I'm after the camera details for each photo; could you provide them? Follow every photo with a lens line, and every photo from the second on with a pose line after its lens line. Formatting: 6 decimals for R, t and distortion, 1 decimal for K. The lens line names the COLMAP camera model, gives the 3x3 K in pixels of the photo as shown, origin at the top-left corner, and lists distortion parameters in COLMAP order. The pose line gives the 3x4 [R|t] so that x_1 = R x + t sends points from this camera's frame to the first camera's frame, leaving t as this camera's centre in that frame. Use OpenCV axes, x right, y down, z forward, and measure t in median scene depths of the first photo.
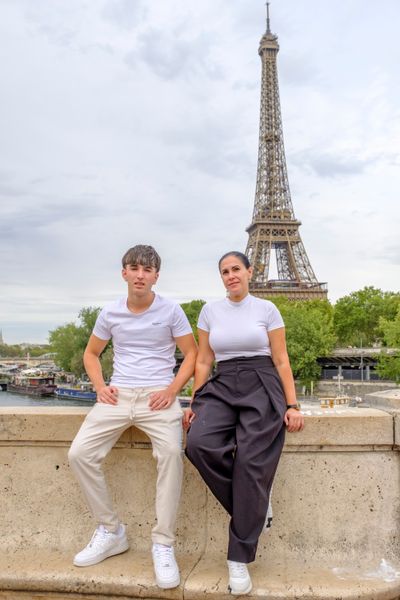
lens RADIAL K [[618.7, 0, 198.9], [0, 618.7, 298.4], [0, 0, 1]] dist [-0.002086, -0.001806]
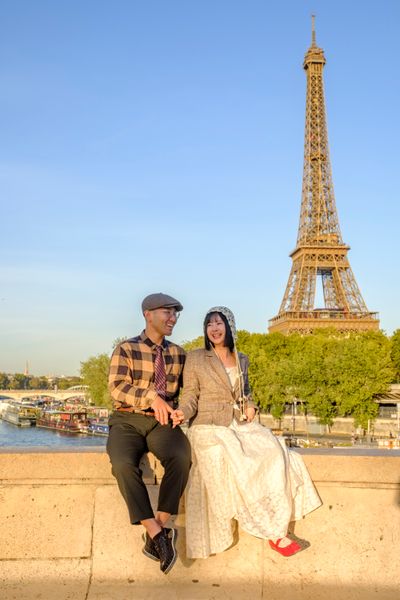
lens RADIAL K [[667.4, 0, 218.3], [0, 667.4, 299.3], [0, 0, 1]] dist [-0.005691, -0.045552]
pose [[0.999524, 0.006099, -0.030237, -0.390389], [-0.007396, 0.999049, -0.042968, -0.022870], [0.029946, 0.043171, 0.998619, -0.126963]]
